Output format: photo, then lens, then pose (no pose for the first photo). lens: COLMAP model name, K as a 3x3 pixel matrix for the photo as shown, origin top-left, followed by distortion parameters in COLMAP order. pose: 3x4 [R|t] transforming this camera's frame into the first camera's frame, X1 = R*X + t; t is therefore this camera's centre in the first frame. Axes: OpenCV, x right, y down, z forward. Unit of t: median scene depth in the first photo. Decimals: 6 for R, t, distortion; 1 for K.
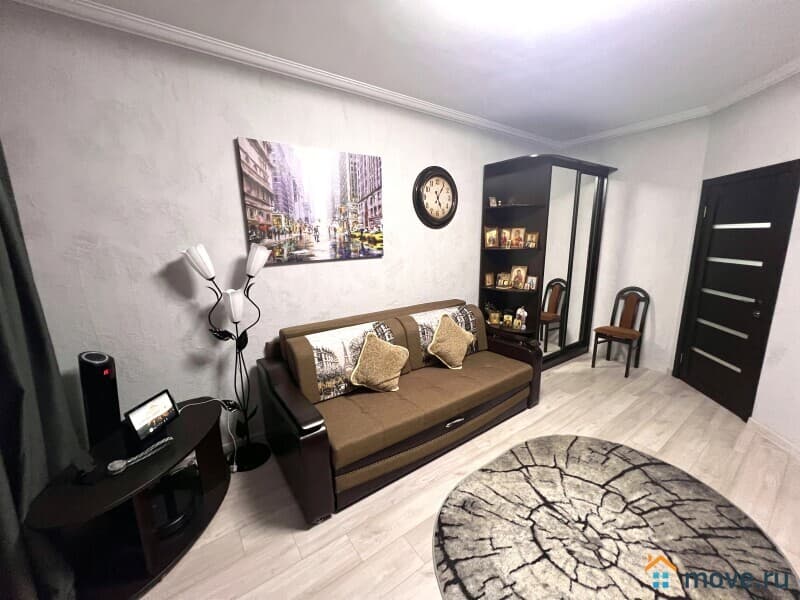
lens RADIAL K [[318.6, 0, 397.3], [0, 318.6, 300.5], [0, 0, 1]] dist [-0.001338, -0.000197]
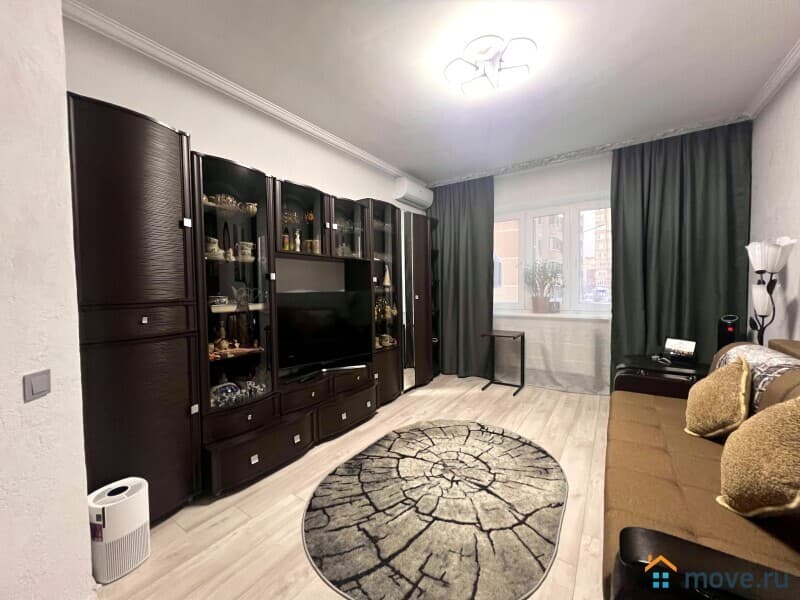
lens RADIAL K [[318.6, 0, 398.1], [0, 318.6, 298.9], [0, 0, 1]] dist [-0.001338, -0.000197]
pose [[-0.936965, 0.041330, -0.346971, 0.924598], [-0.038984, 0.974417, 0.221342, -0.161995], [0.347243, 0.220916, -0.911383, 1.476887]]
